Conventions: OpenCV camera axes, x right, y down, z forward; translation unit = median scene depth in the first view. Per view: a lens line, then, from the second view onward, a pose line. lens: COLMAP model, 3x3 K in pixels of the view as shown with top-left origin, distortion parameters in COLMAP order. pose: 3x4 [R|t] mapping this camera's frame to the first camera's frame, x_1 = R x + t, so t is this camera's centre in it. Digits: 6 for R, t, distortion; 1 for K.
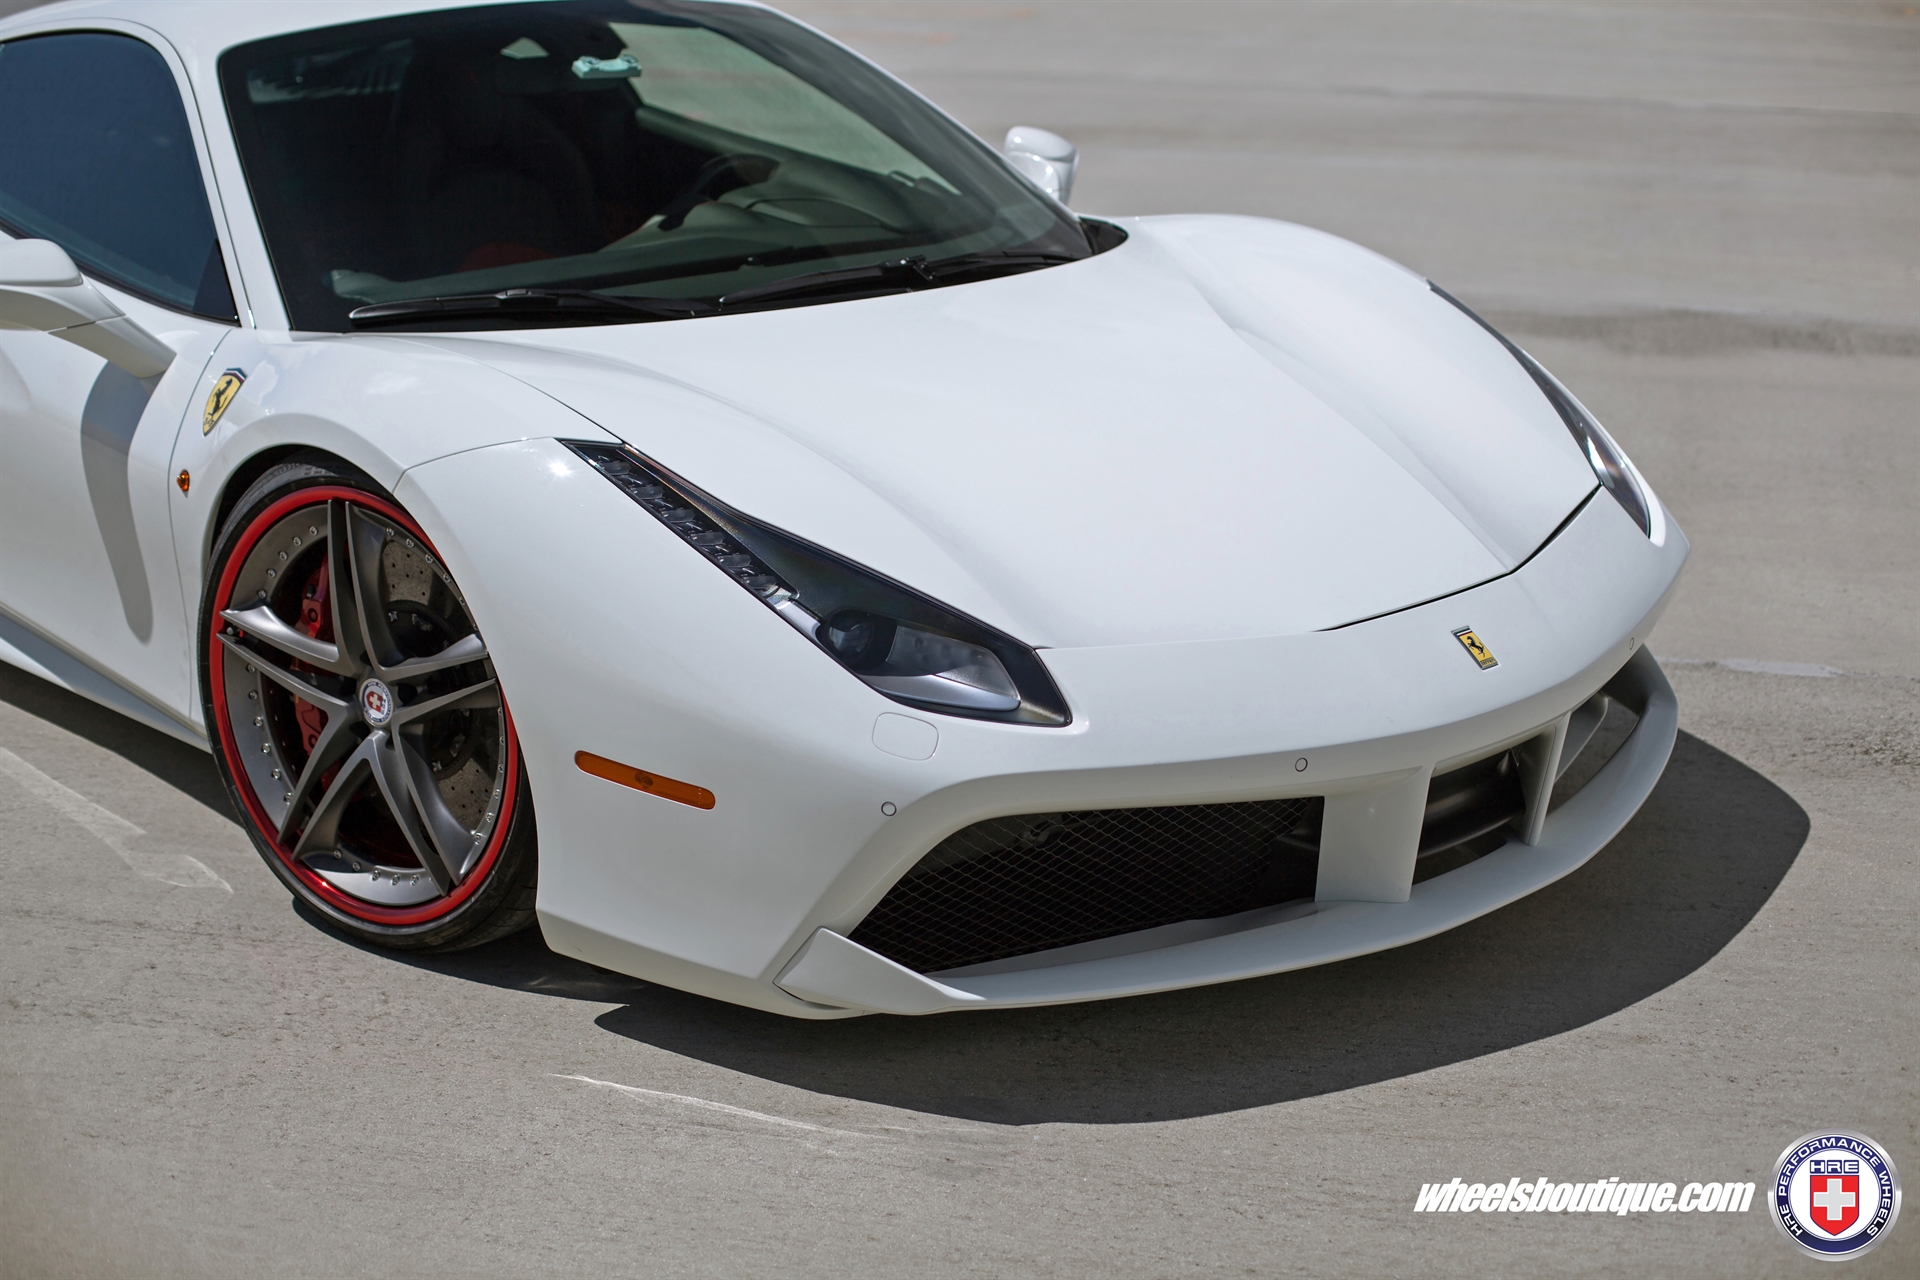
lens RADIAL K [[2813.3, 0, 966.0], [0, 2813.3, 644.8], [0, 0, 1]] dist [-0.130427, 0.000000]
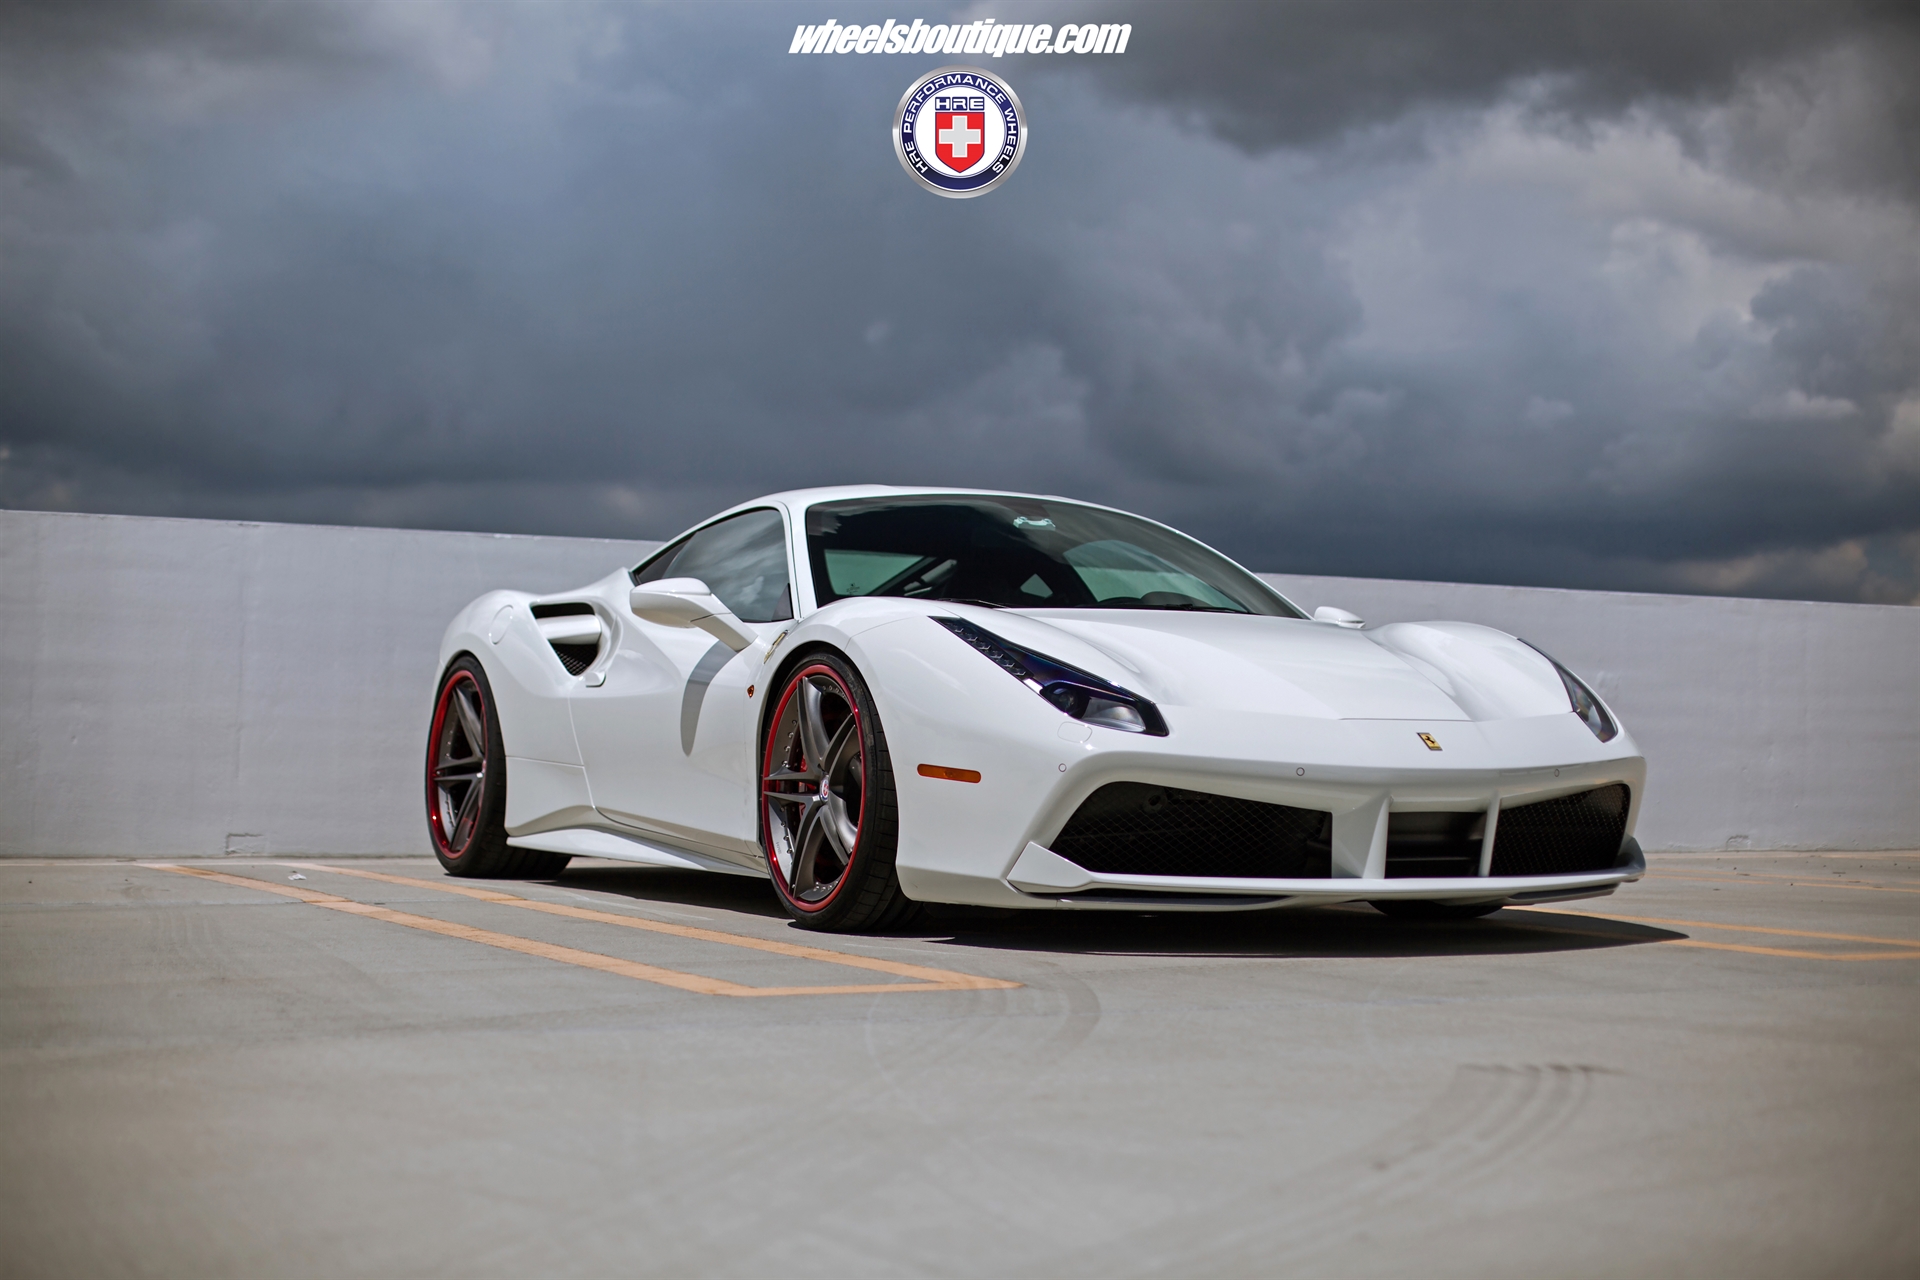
lens RADIAL K [[2813.3, 0, 950.8], [0, 2813.3, 633.0], [0, 0, 1]] dist [-0.130427, 0.000000]
pose [[0.962189, -0.010458, -0.272182, 0.365539], [-0.084381, 0.938660, -0.334361, 0.539327], [0.258983, 0.344686, 0.902286, -0.669096]]
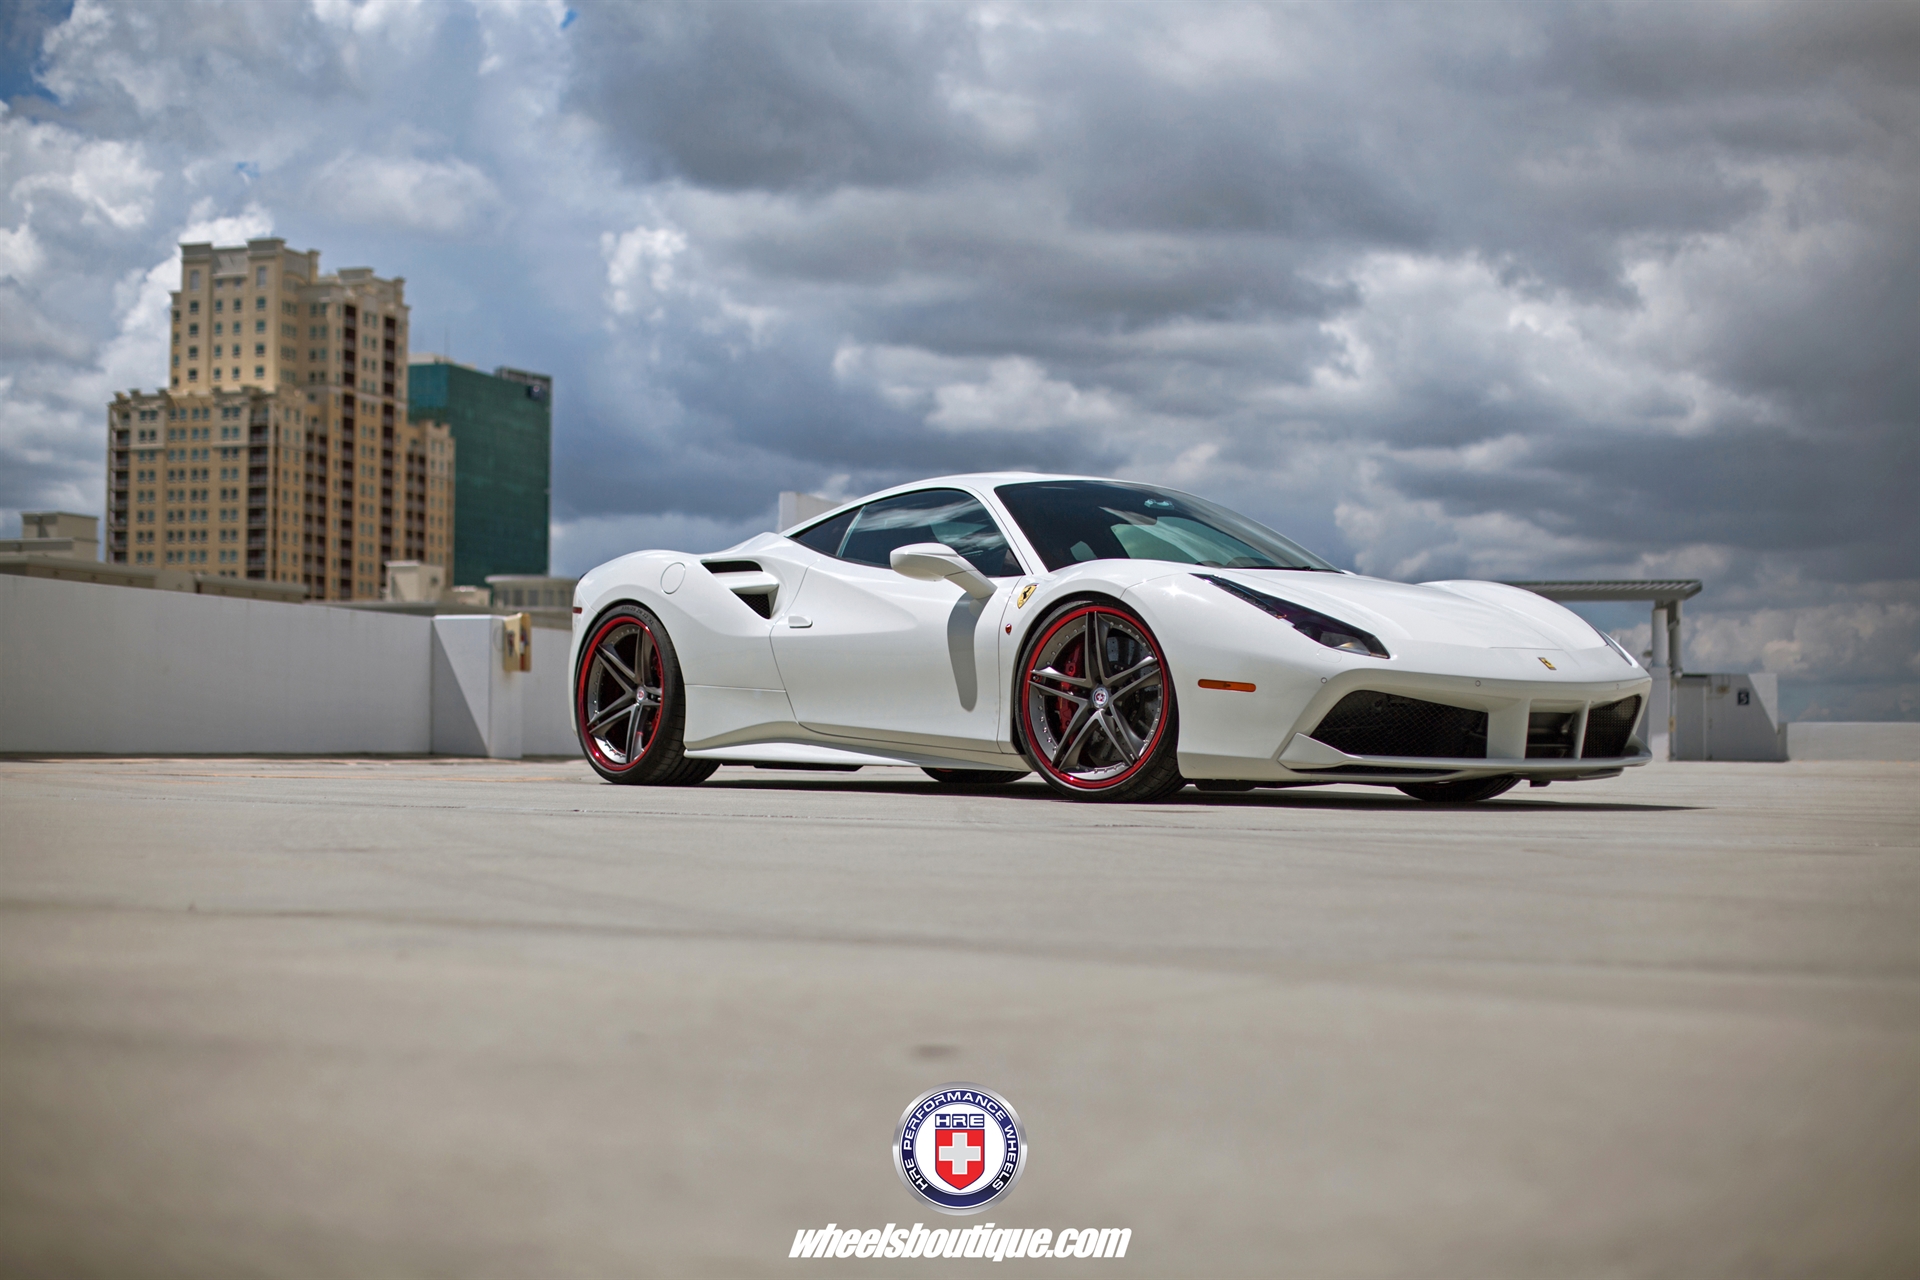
lens RADIAL K [[2813.3, 0, 969.0], [0, 2813.3, 638.7], [0, 0, 1]] dist [-0.130427, 0.000000]
pose [[0.997925, -0.002792, -0.064326, -0.169989], [-0.018722, 0.943306, -0.331395, 0.807429], [0.061604, 0.331911, 0.941297, -1.375923]]
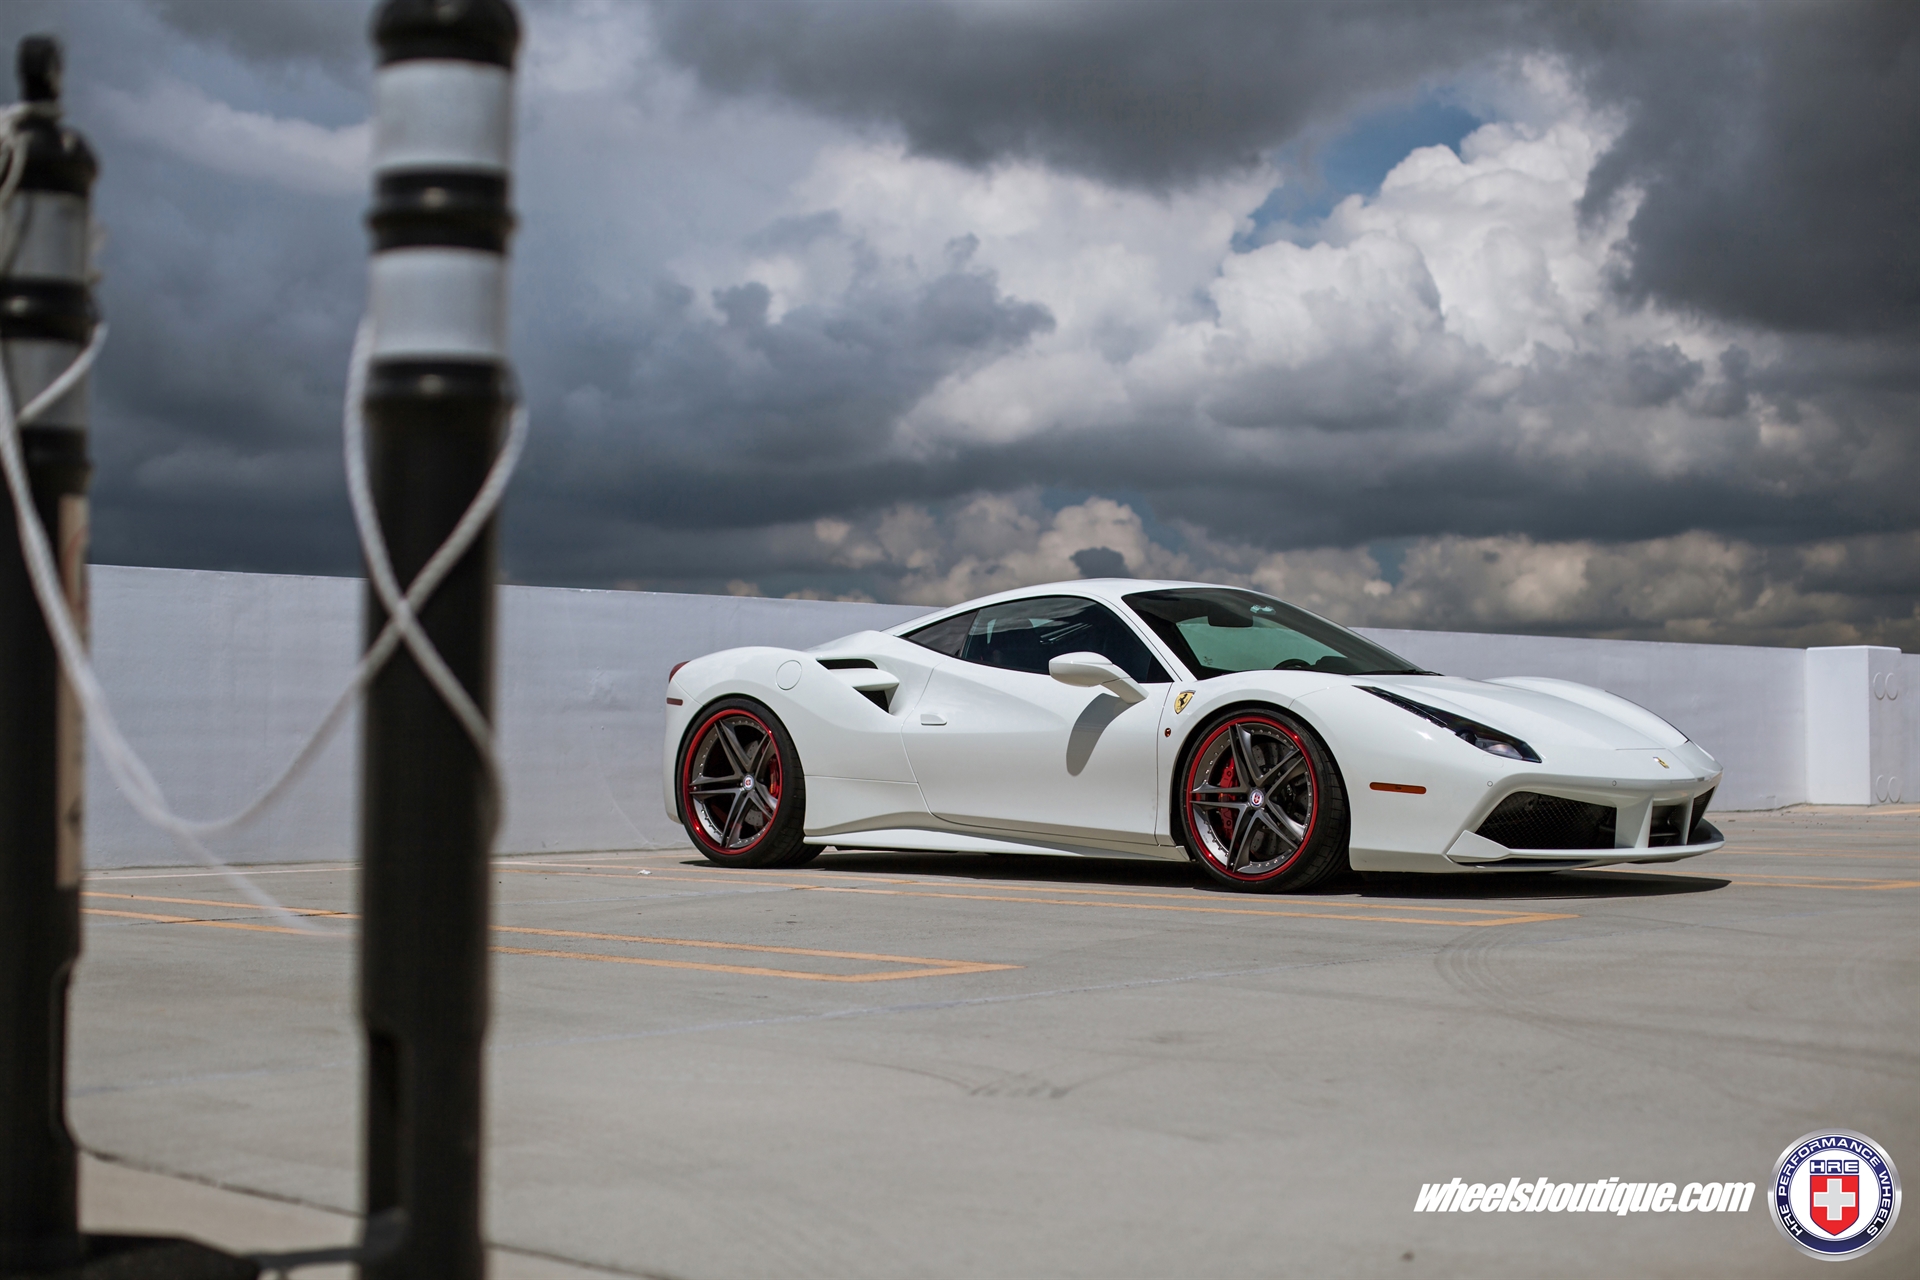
lens RADIAL K [[2813.3, 0, 959.9], [0, 2813.3, 649.8], [0, 0, 1]] dist [-0.130427, 0.000000]
pose [[0.998320, -0.008819, 0.057263, -0.672807], [0.027276, 0.943508, -0.330226, 0.790881], [-0.051116, 0.331233, 0.942163, -1.624980]]
